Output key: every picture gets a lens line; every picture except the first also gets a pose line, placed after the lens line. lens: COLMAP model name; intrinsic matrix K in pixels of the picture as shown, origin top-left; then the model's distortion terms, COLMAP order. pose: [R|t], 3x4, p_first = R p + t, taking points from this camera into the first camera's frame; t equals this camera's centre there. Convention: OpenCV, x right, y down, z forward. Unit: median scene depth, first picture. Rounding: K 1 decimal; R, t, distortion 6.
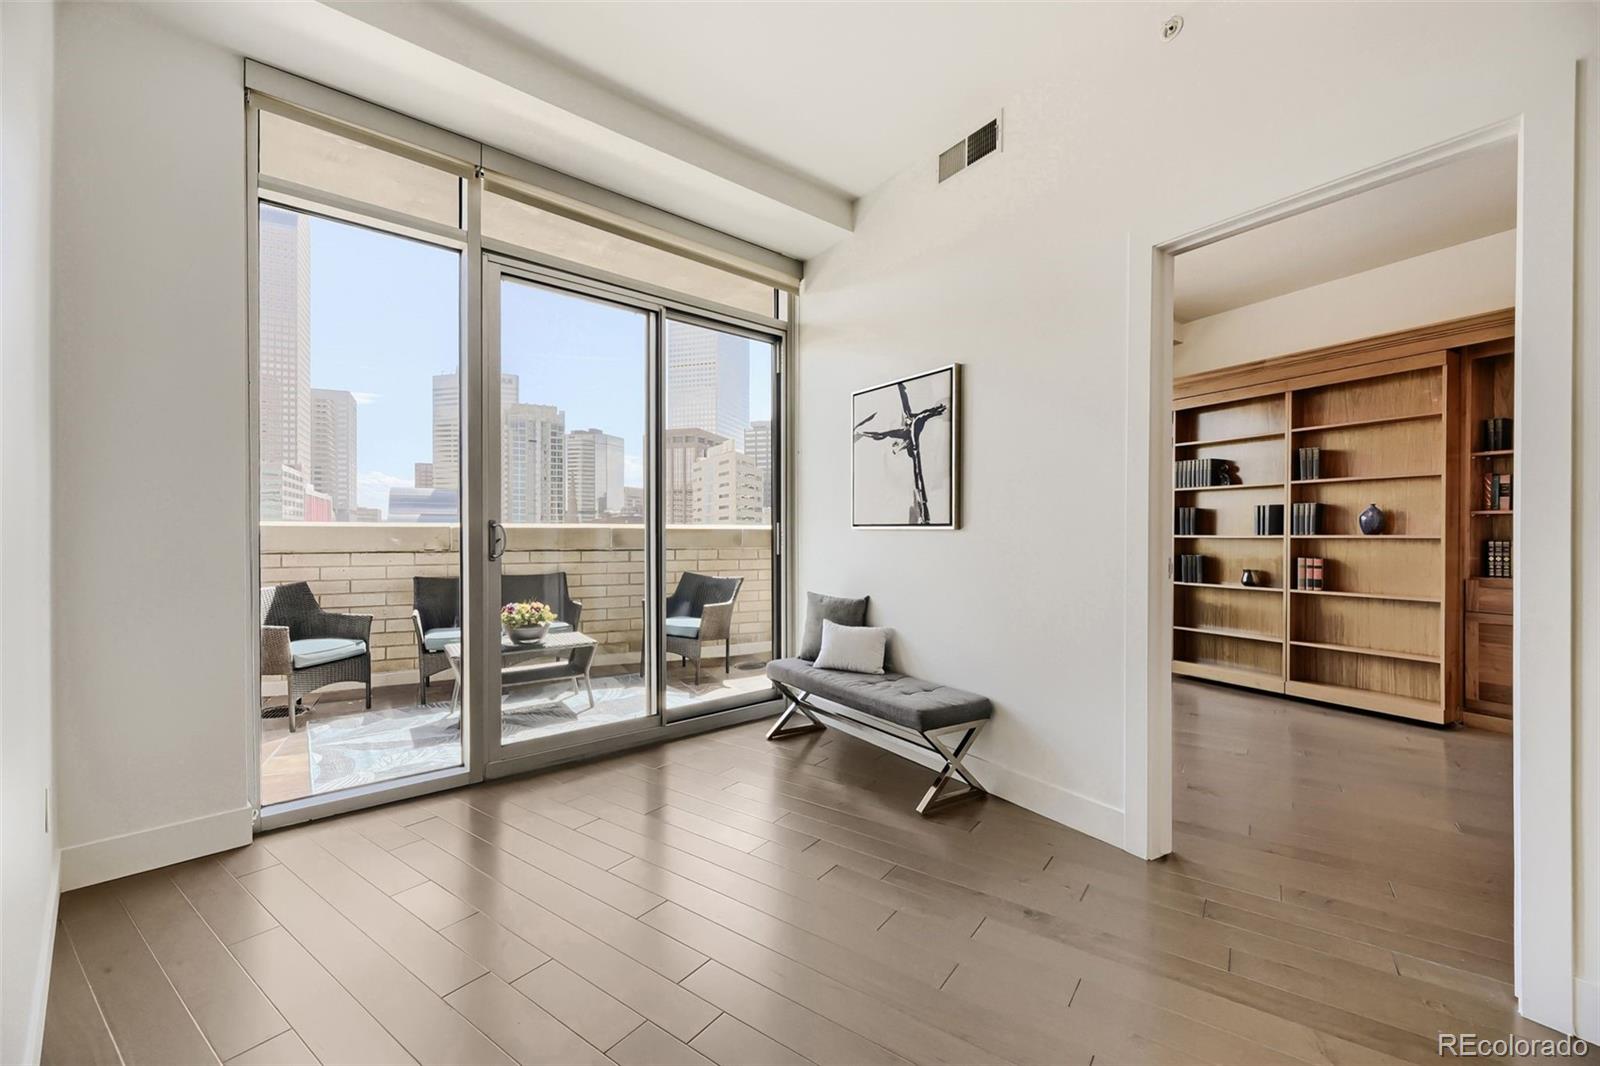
lens RADIAL K [[650.3, 0, 796.2], [0, 650.3, 537.7], [0, 0, 1]] dist [-0.001831, -0.000949]
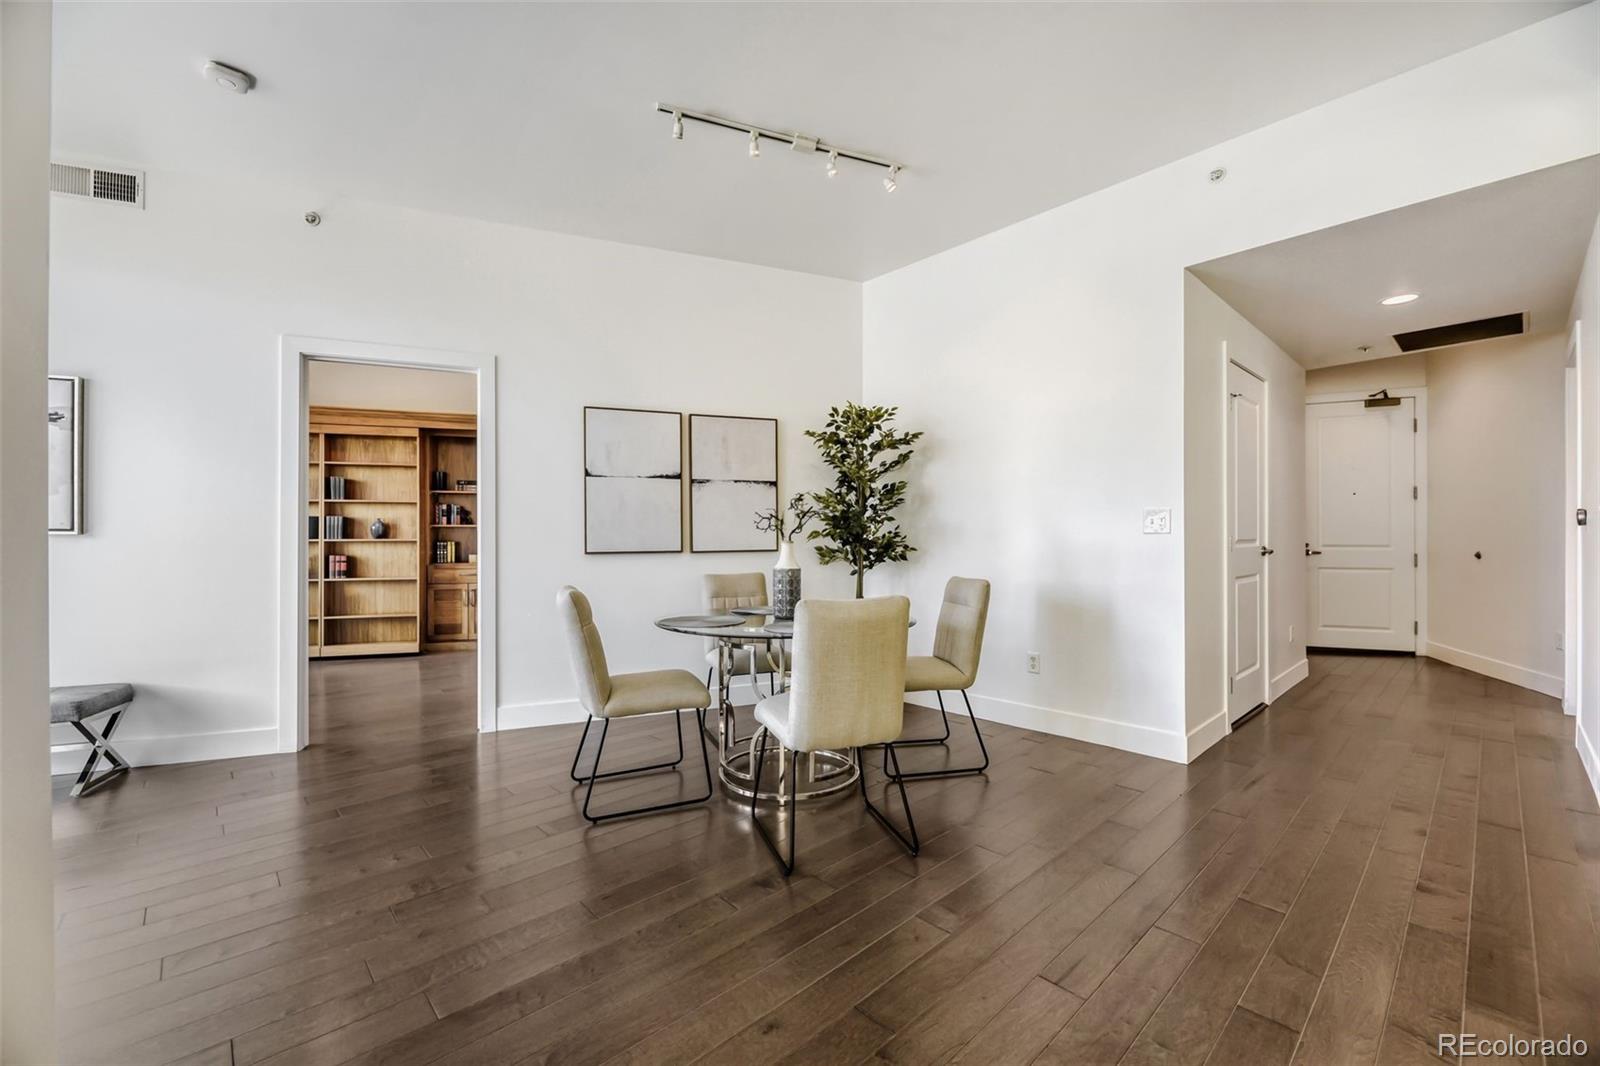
lens RADIAL K [[650.3, 0, 796.2], [0, 650.3, 537.7], [0, 0, 1]] dist [-0.001831, -0.000949]
pose [[0.194952, 0.000575, 0.980813, -0.417259], [0.004918, 0.999987, -0.001564, 0.000134], [-0.980800, 0.005129, 0.194947, -0.258686]]
